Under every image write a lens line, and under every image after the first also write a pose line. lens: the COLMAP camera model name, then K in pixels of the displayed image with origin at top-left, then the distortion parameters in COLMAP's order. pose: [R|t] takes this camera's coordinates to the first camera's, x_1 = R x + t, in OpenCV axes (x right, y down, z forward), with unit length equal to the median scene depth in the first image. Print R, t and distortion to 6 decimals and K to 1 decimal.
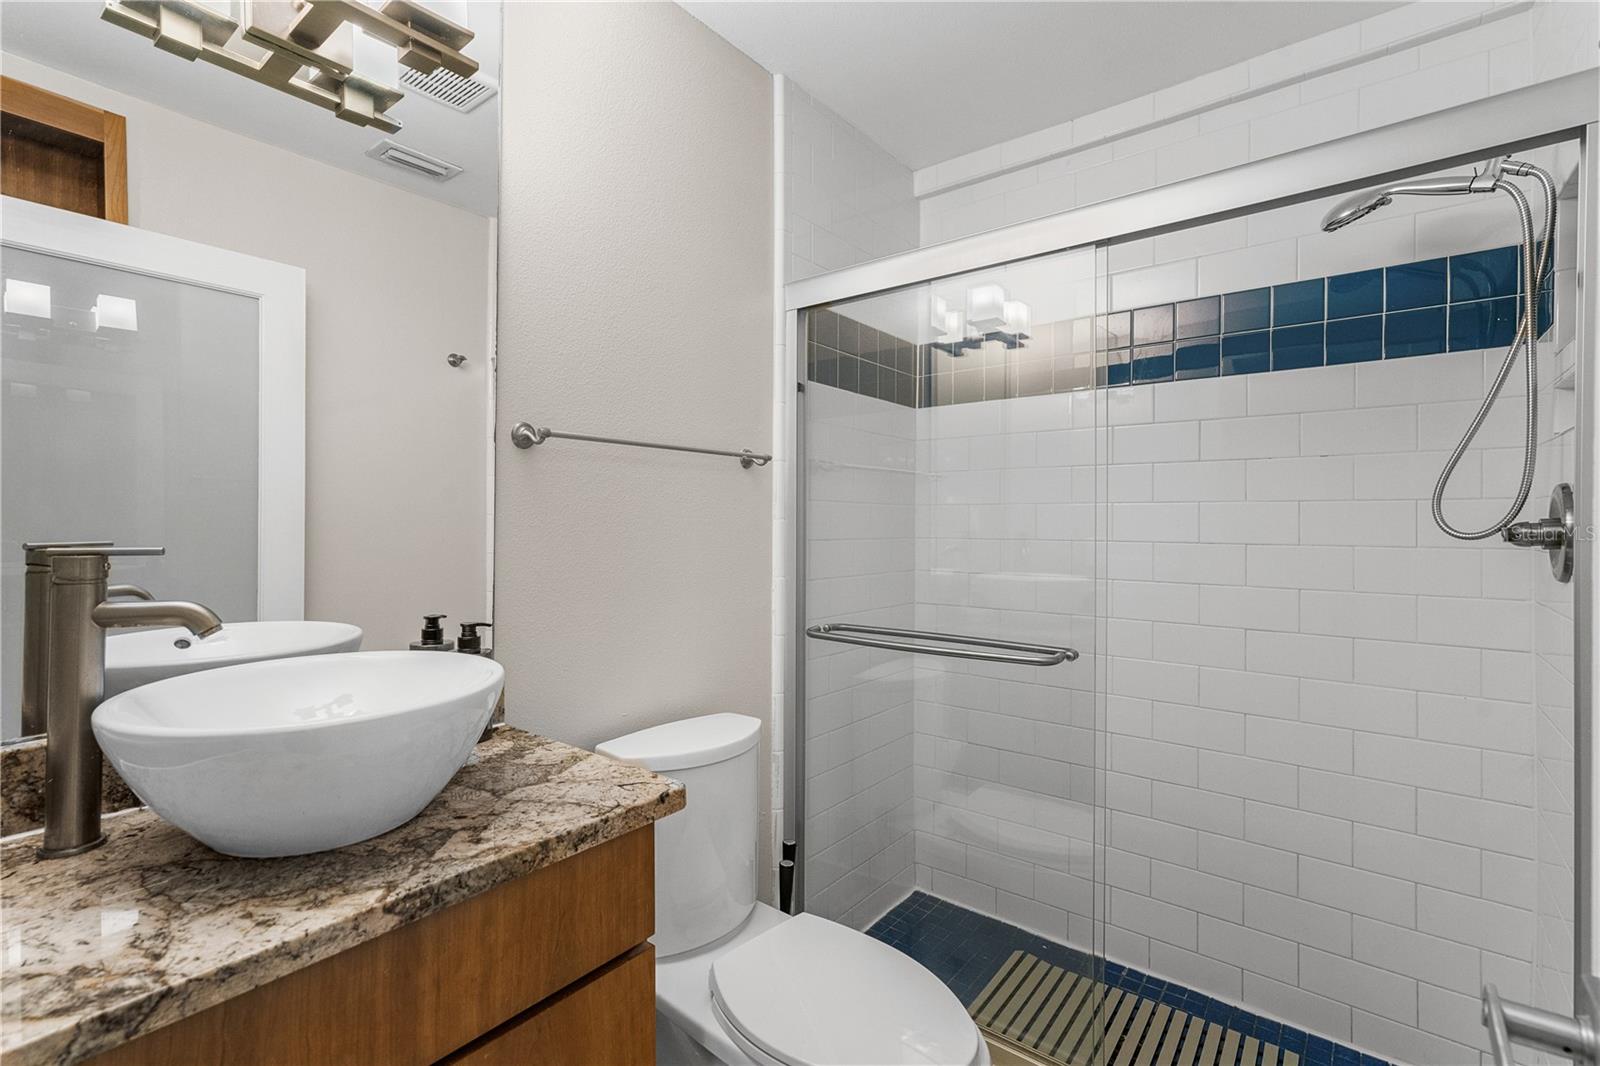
lens RADIAL K [[748.7, 0, 778.4], [0, 748.7, 516.2], [0, 0, 1]] dist [0.000982, 0.001204]
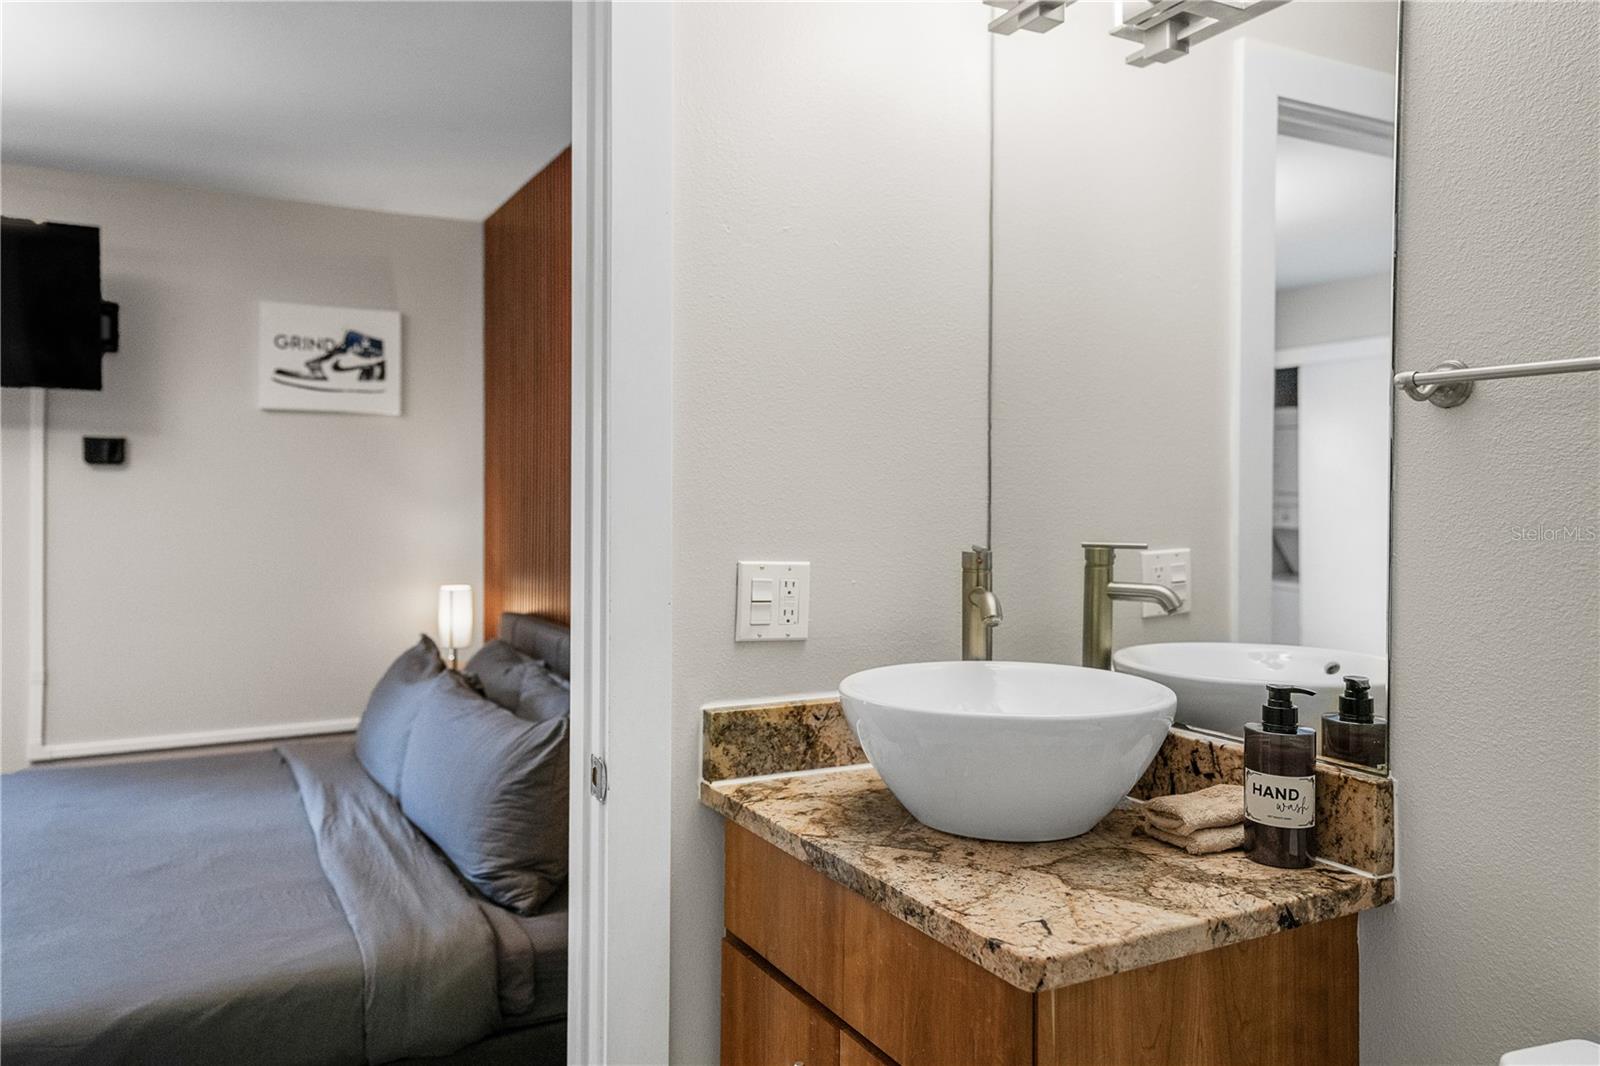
lens RADIAL K [[1182.0, 0, 798.1], [0, 1182.0, 506.5], [0, 0, 1]] dist [-0.001939, -0.000942]
pose [[-0.401496, -0.001940, -0.915859, 0.986734], [-0.007165, 0.999974, 0.001023, -0.020724], [0.915833, 0.006973, -0.401499, 1.395715]]
